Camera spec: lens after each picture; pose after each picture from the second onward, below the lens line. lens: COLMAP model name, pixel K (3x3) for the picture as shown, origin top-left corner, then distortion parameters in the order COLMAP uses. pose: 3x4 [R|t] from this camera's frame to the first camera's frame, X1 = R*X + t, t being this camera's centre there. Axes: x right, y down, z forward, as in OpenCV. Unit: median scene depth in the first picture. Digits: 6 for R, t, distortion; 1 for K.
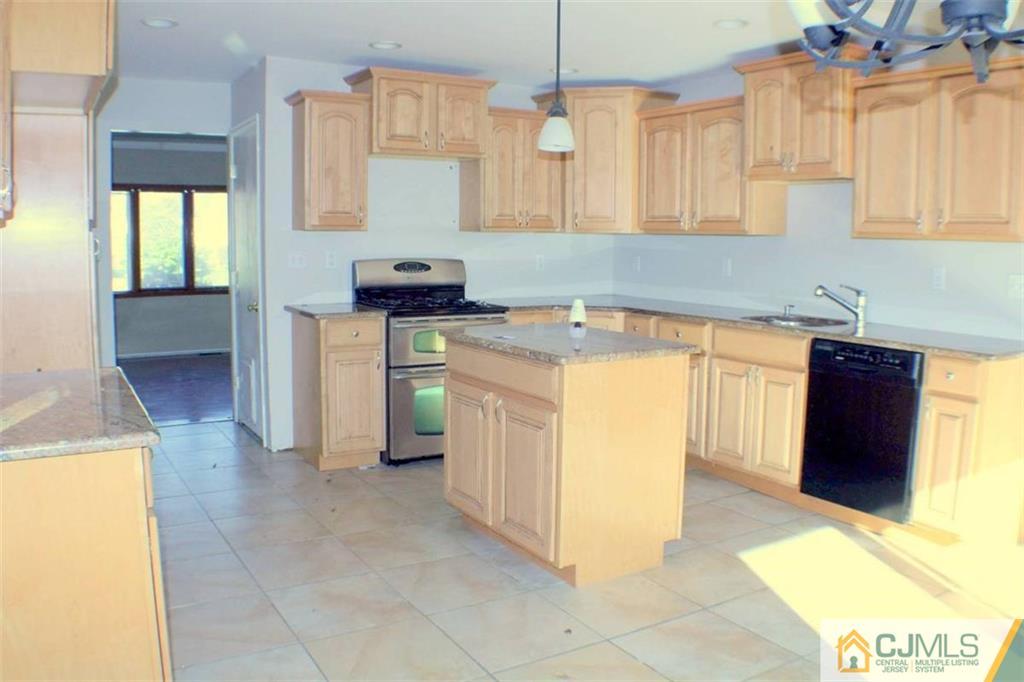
lens RADIAL K [[836.2, 0, 507.3], [0, 836.2, 338.6], [0, 0, 1]] dist [-0.197720, 0.066304]
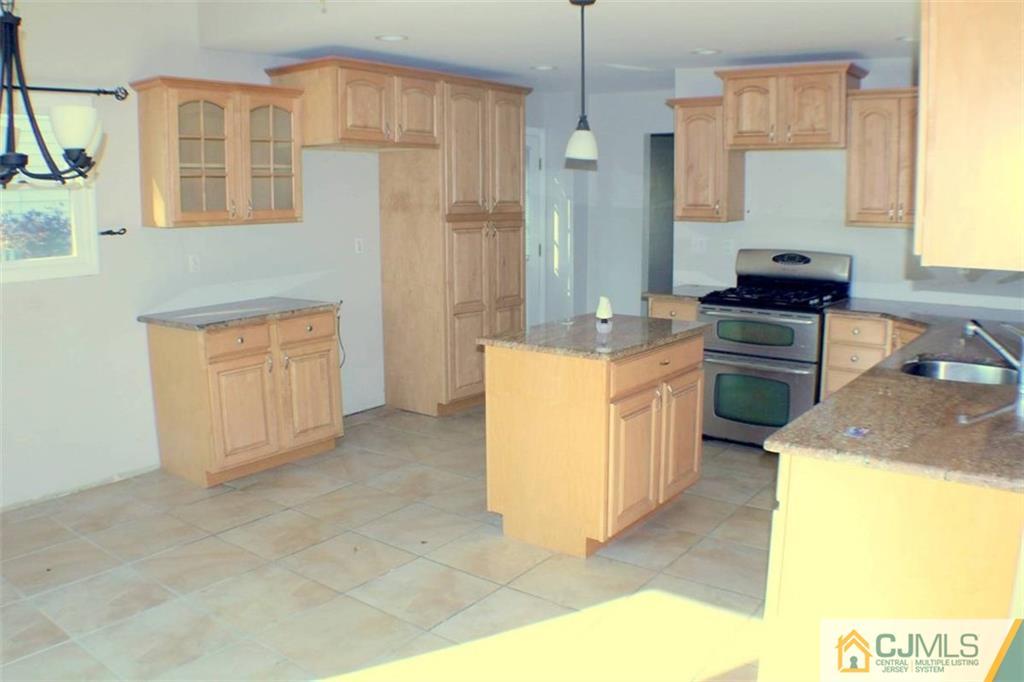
lens RADIAL K [[836.2, 0, 507.3], [0, 836.2, 338.6], [0, 0, 1]] dist [-0.197720, 0.066304]
pose [[0.365757, 0.145188, -0.919316, 0.909619], [-0.103471, 0.987978, 0.114865, -0.092127], [0.924941, 0.053110, 0.376383, 0.426180]]
